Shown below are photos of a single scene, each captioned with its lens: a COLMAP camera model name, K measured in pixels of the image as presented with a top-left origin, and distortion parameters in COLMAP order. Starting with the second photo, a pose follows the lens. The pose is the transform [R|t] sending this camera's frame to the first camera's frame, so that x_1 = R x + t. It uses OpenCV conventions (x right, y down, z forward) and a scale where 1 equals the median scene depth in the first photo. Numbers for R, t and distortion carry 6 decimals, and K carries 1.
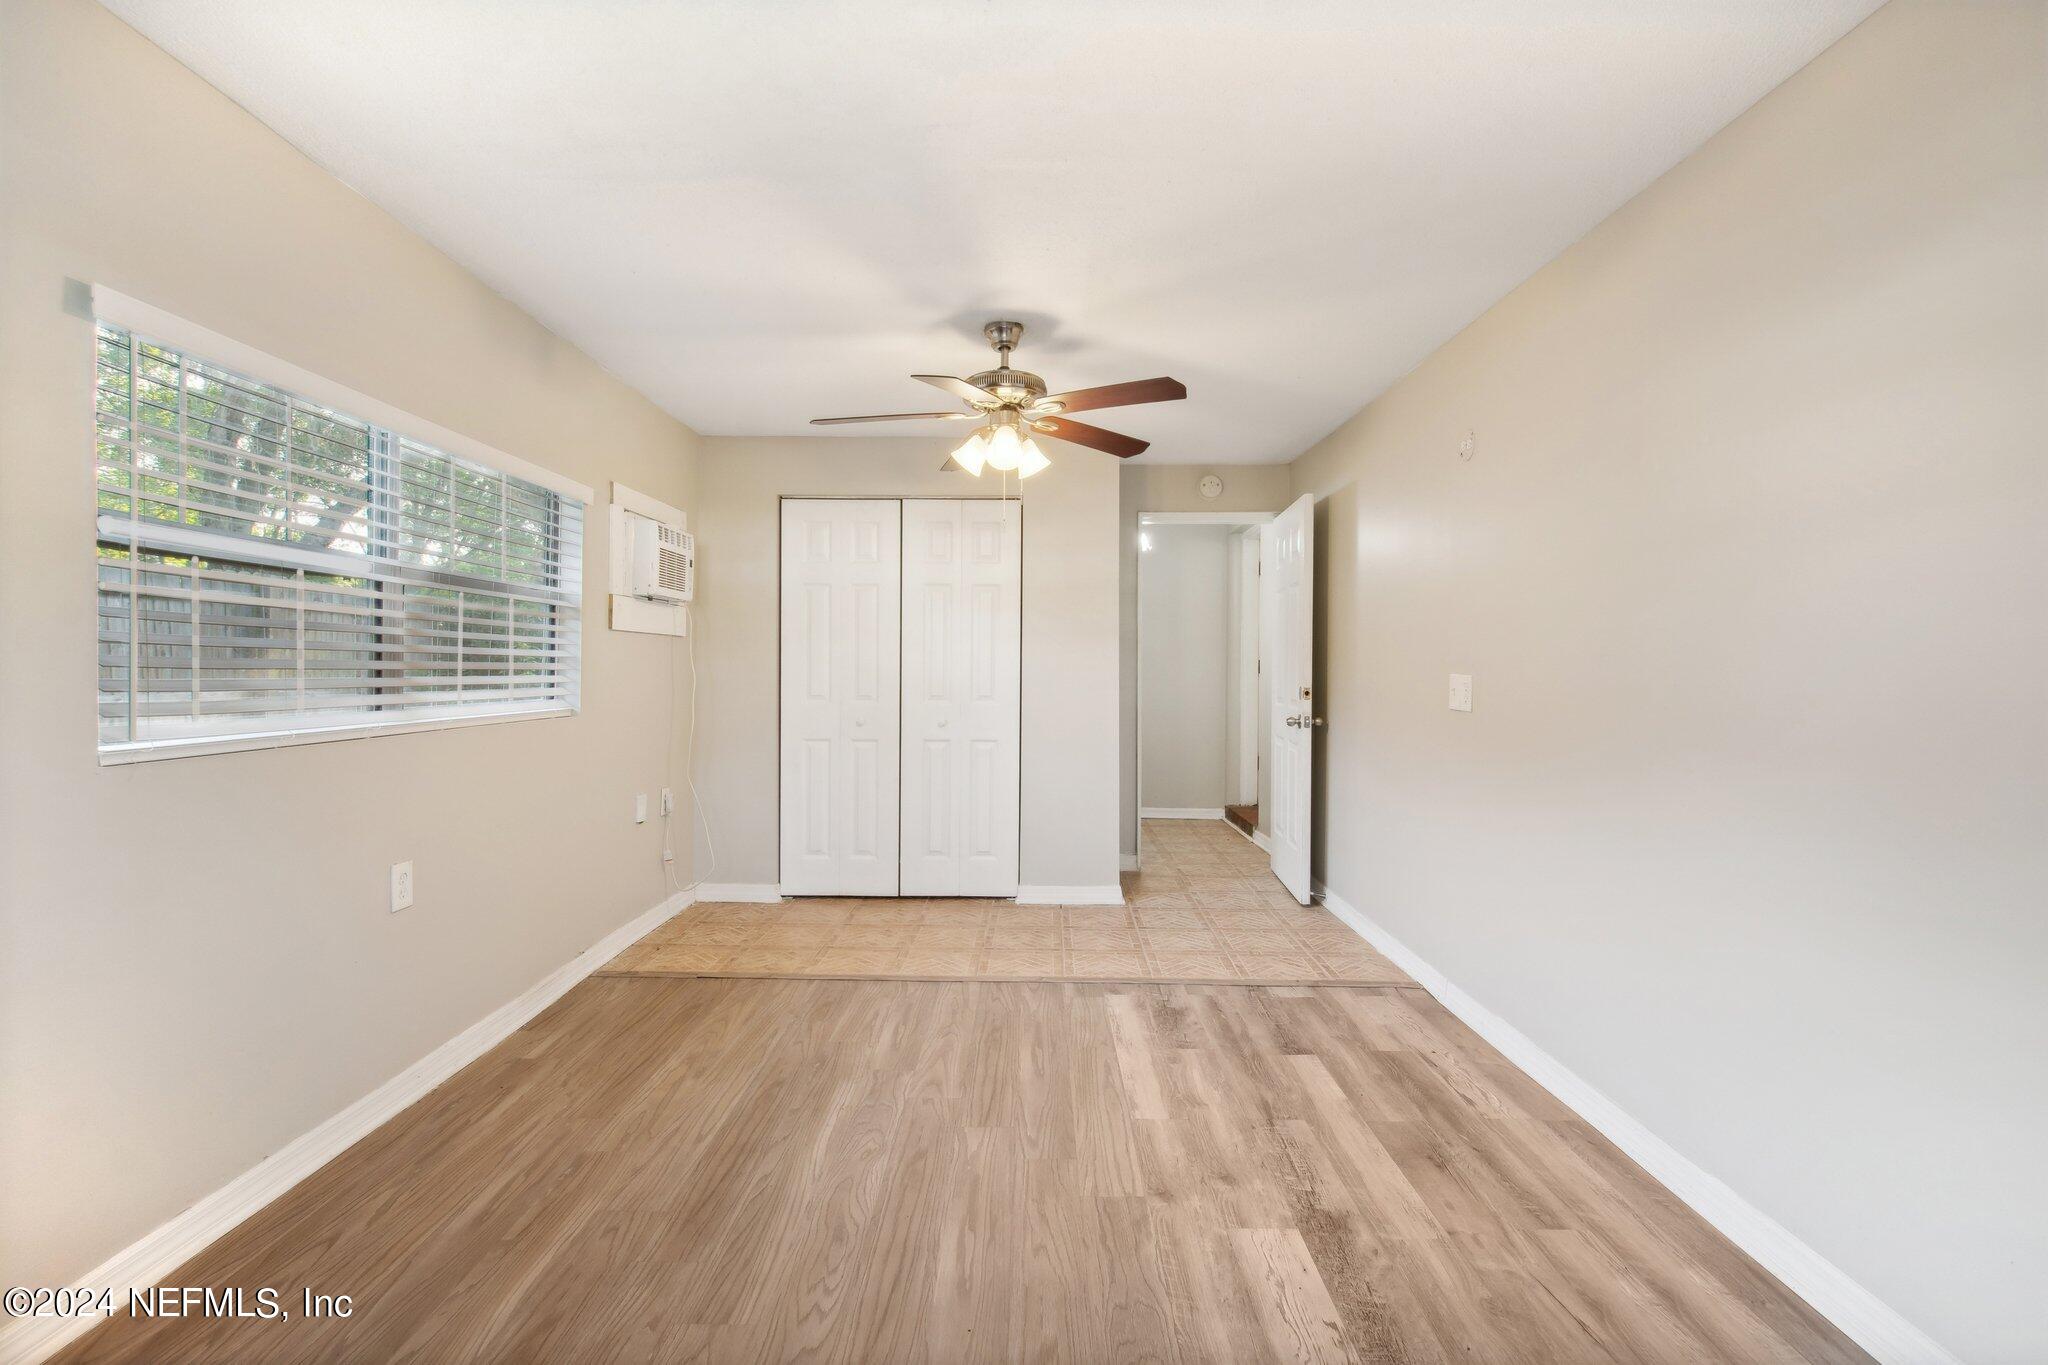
lens RADIAL K [[928.5, 0, 1023.1], [0, 928.5, 666.9], [0, 0, 1]] dist [0.001140, -0.004738]
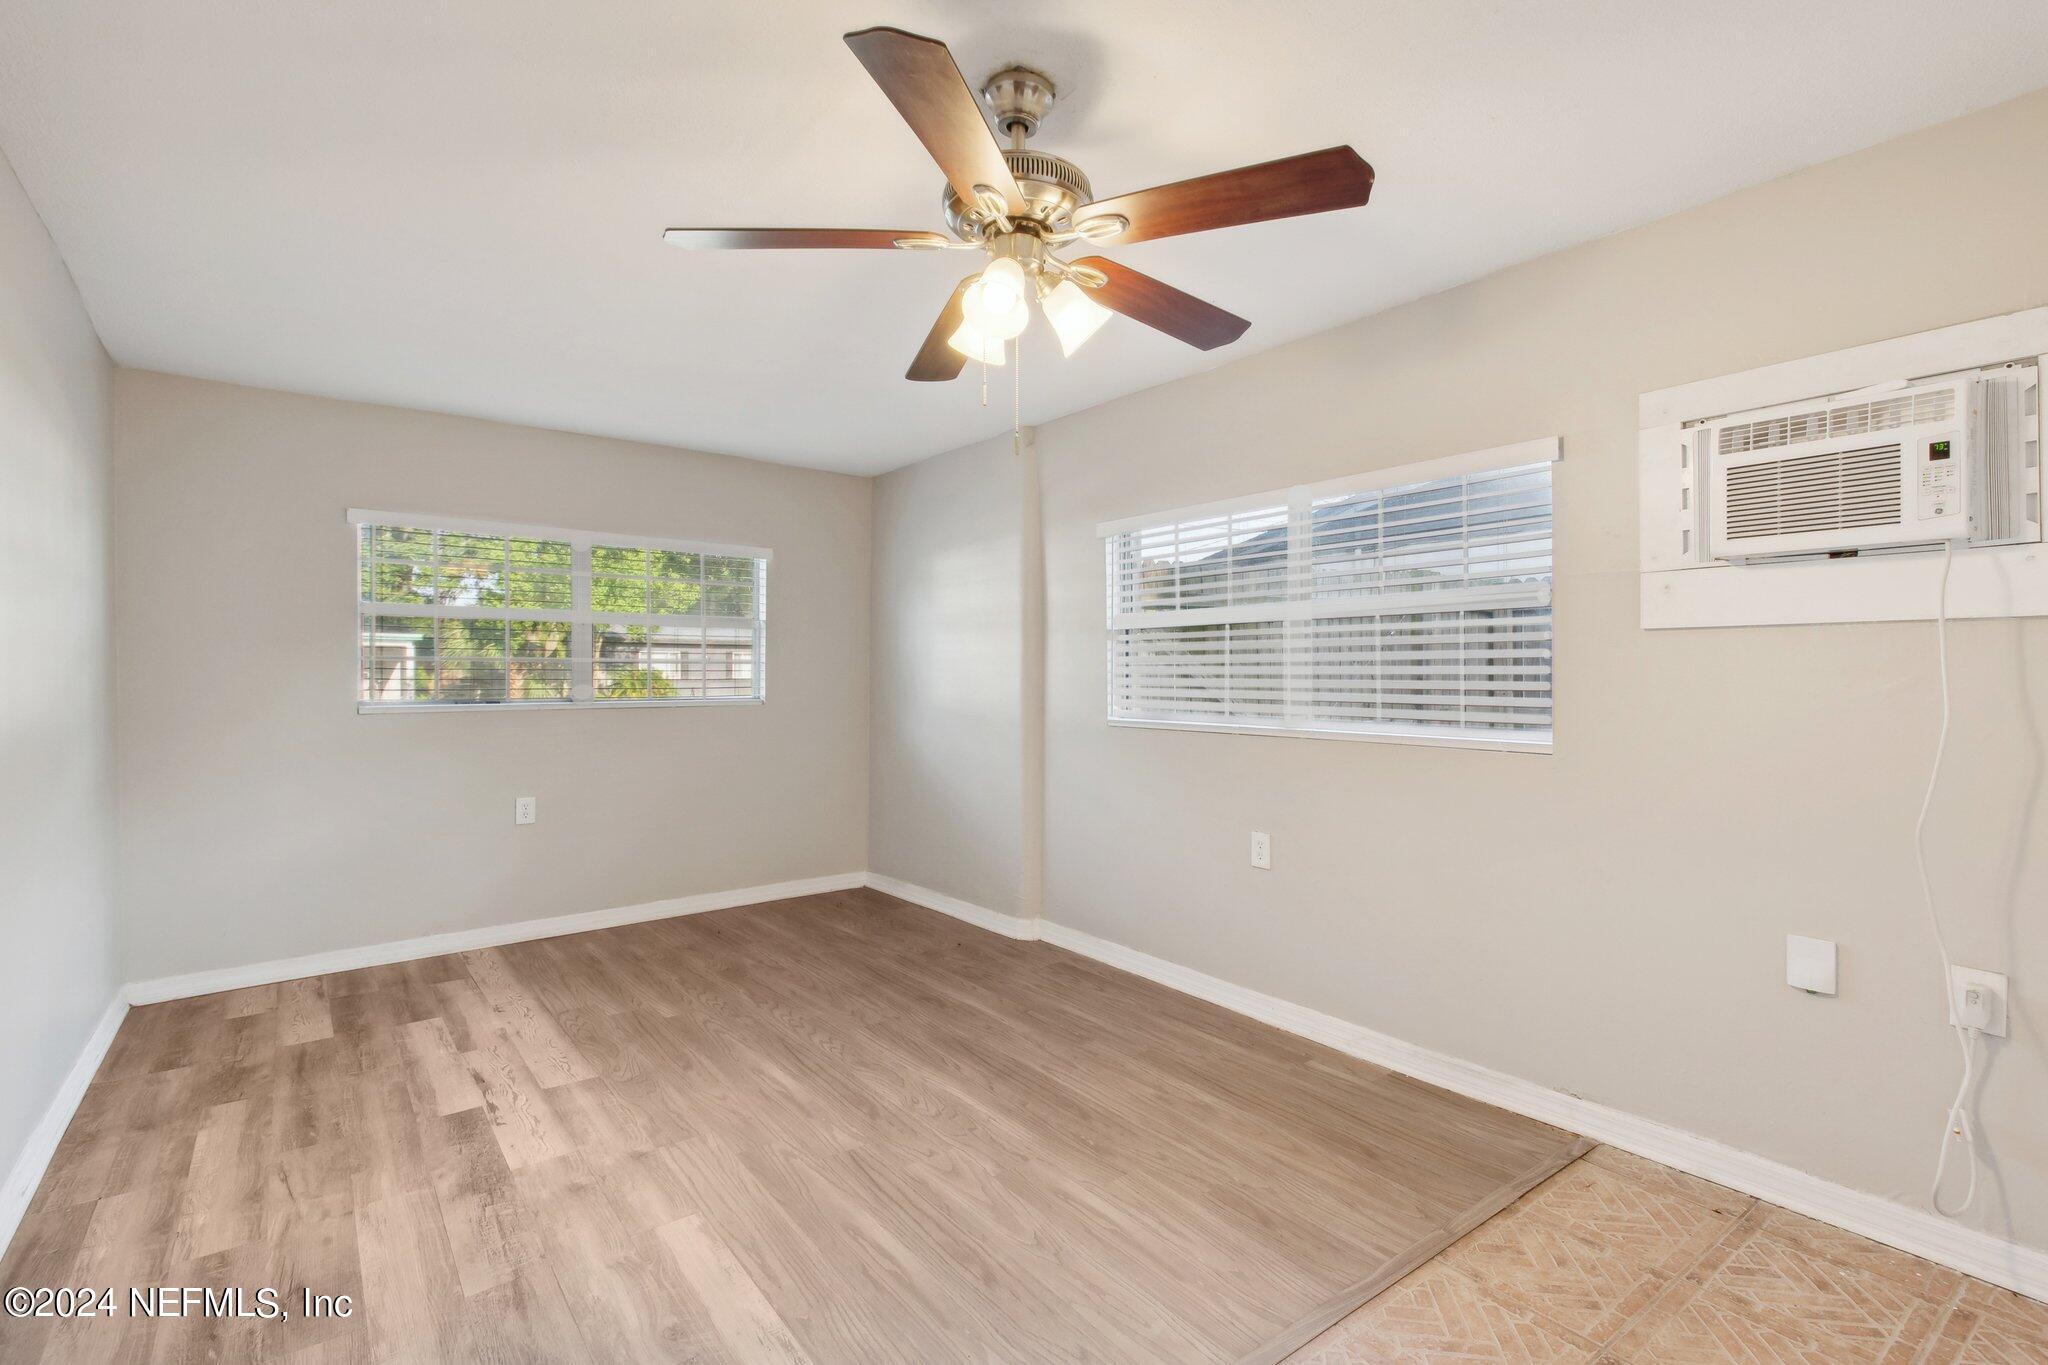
lens RADIAL K [[928.5, 0, 1023.2], [0, 928.5, 686.4], [0, 0, 1]] dist [0.001140, -0.004738]
pose [[-0.785618, 0.001202, -0.618711, 0.428144], [-0.010176, 0.999838, 0.014864, -0.010878], [0.618629, 0.017973, -0.785478, 1.925036]]
